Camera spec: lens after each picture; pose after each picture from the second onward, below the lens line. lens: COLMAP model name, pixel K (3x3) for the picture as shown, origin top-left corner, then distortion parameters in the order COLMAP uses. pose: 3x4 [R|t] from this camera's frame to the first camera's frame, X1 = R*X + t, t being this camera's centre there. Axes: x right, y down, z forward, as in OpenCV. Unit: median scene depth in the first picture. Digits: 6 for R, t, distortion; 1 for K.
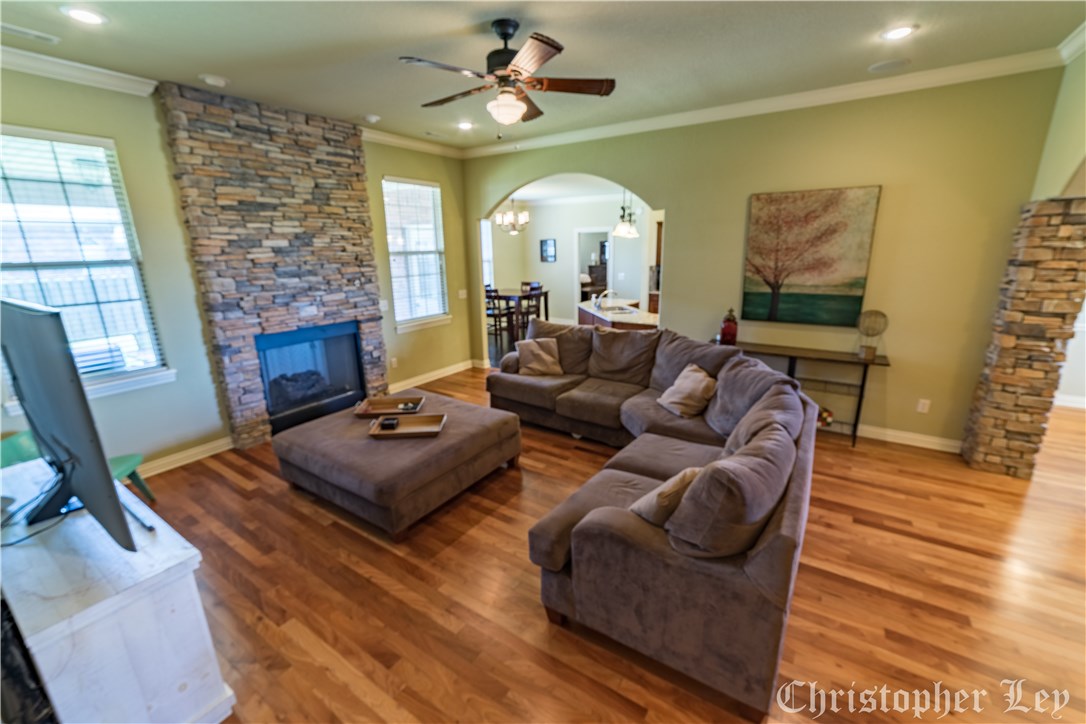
lens RADIAL K [[444.6, 0, 541.4], [0, 444.6, 367.1], [0, 0, 1]] dist [0.006551, 0.001425]
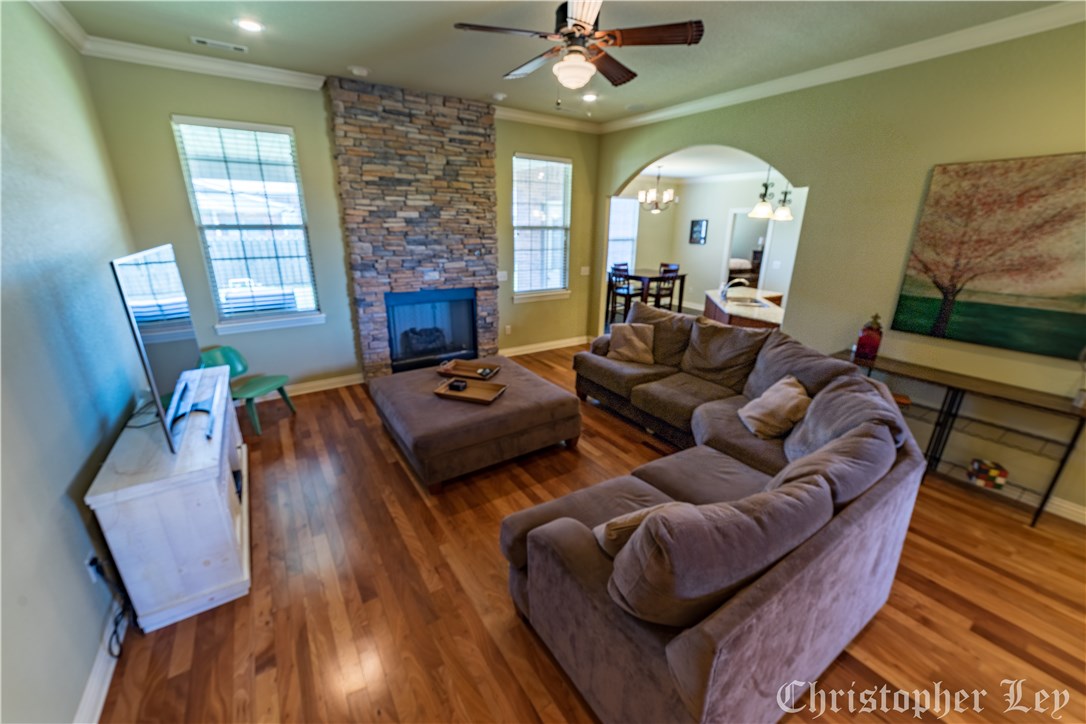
lens RADIAL K [[420.2, 0, 544.7], [0, 420.2, 366.8], [0, 0, 1]] dist [0.001196, 0.002372]
pose [[0.924783, 0.153482, -0.348167, 0.169437], [-0.131717, 0.987593, 0.085498, -0.027658], [0.356970, -0.033207, 0.933526, 0.095345]]
